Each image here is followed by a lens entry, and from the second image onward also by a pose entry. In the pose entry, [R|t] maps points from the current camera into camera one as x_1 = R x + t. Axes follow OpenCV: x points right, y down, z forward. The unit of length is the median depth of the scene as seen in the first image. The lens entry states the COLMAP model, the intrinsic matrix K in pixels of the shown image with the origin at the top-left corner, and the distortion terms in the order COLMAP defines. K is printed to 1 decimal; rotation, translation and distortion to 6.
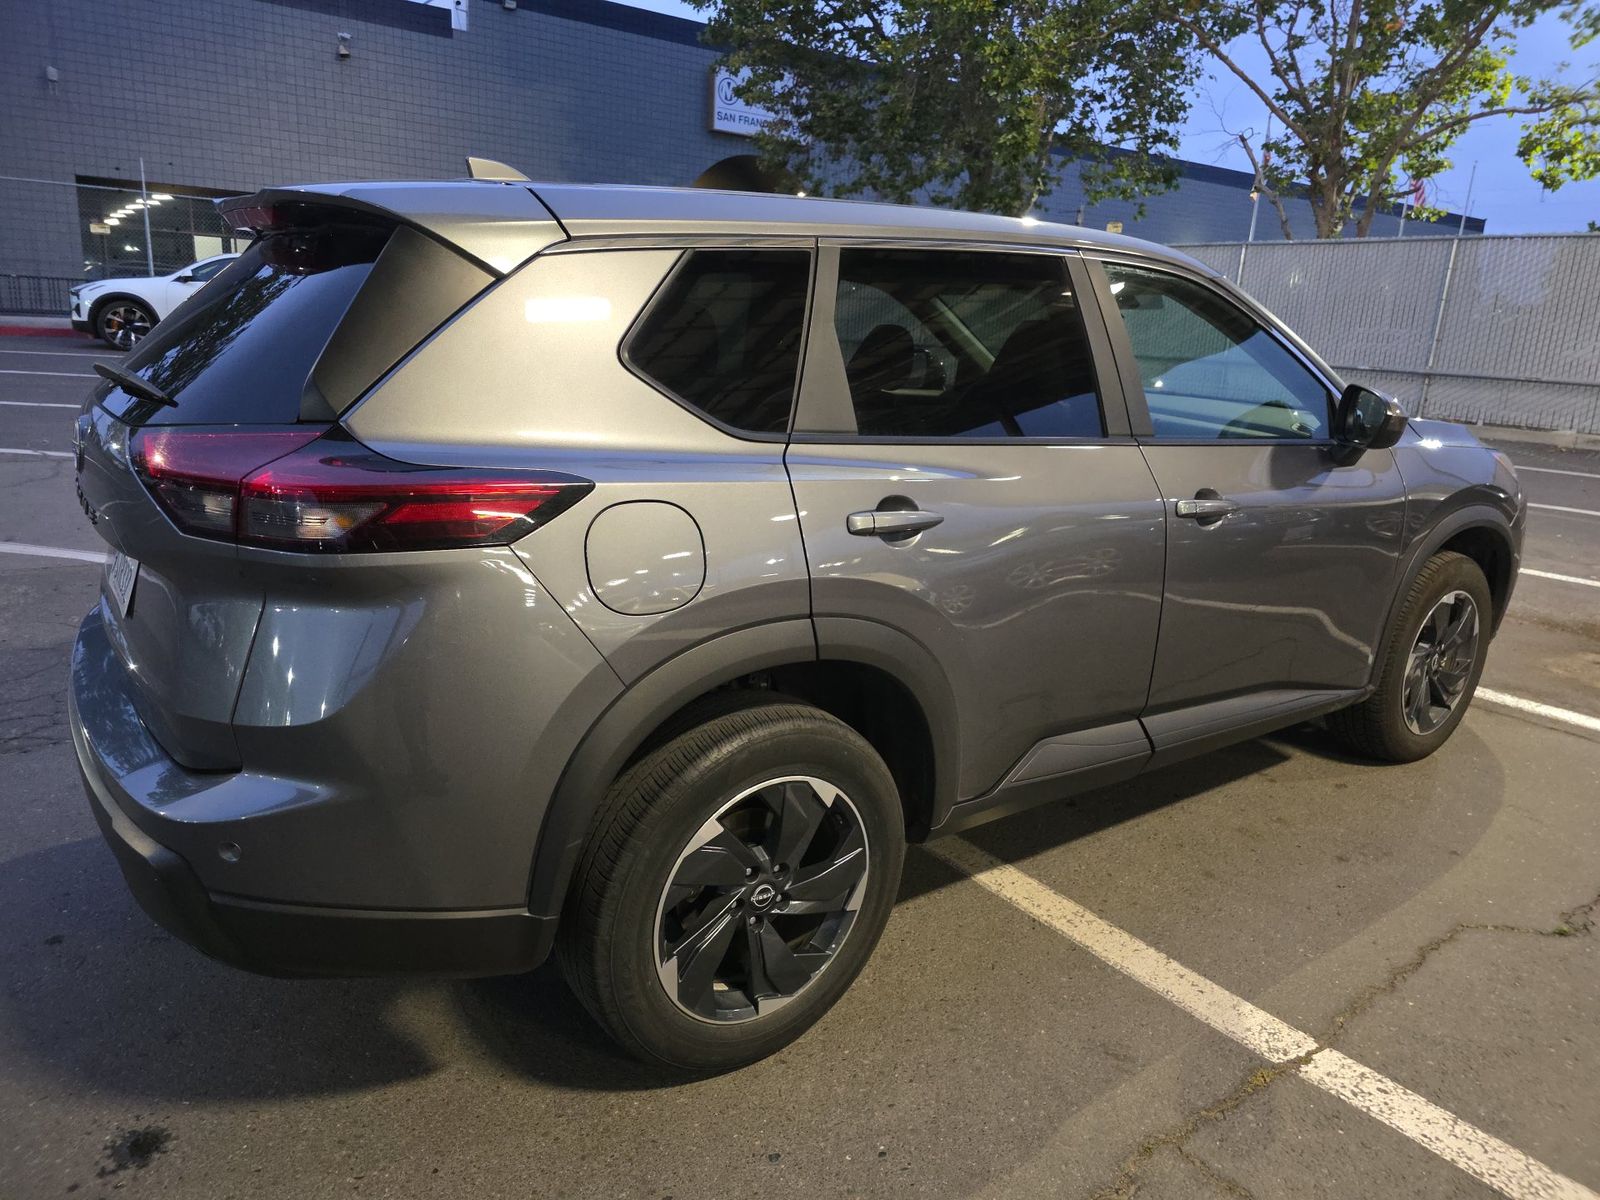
lens RADIAL K [[1055.7, 0, 800.0], [0, 1055.7, 600.0], [0, 0, 1]] dist [0.046058, -0.047943]
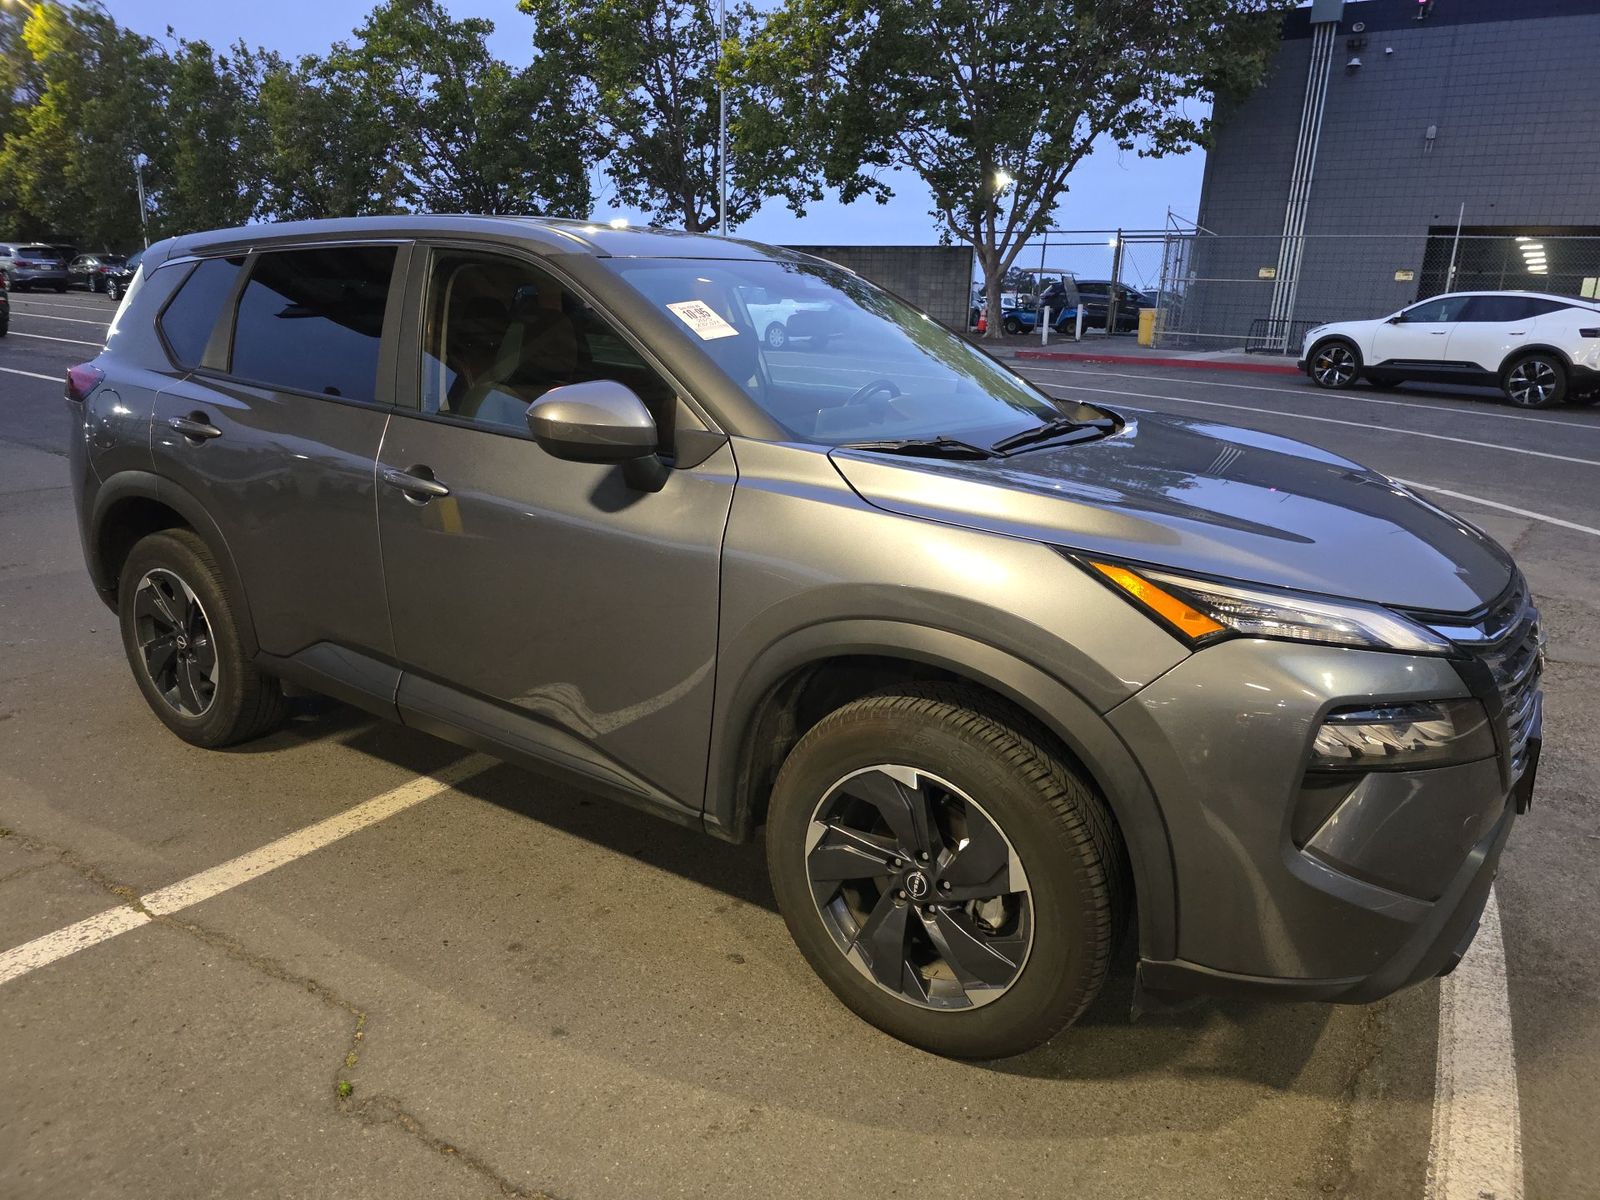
lens RADIAL K [[1055.7, 0, 800.0], [0, 1055.7, 600.0], [0, 0, 1]] dist [0.046058, -0.047943]
pose [[0.355495, 0.209641, -0.910864, 1.437868], [-0.249876, 0.960368, 0.123513, -0.190802], [0.900658, 0.183695, 0.393790, 0.930391]]
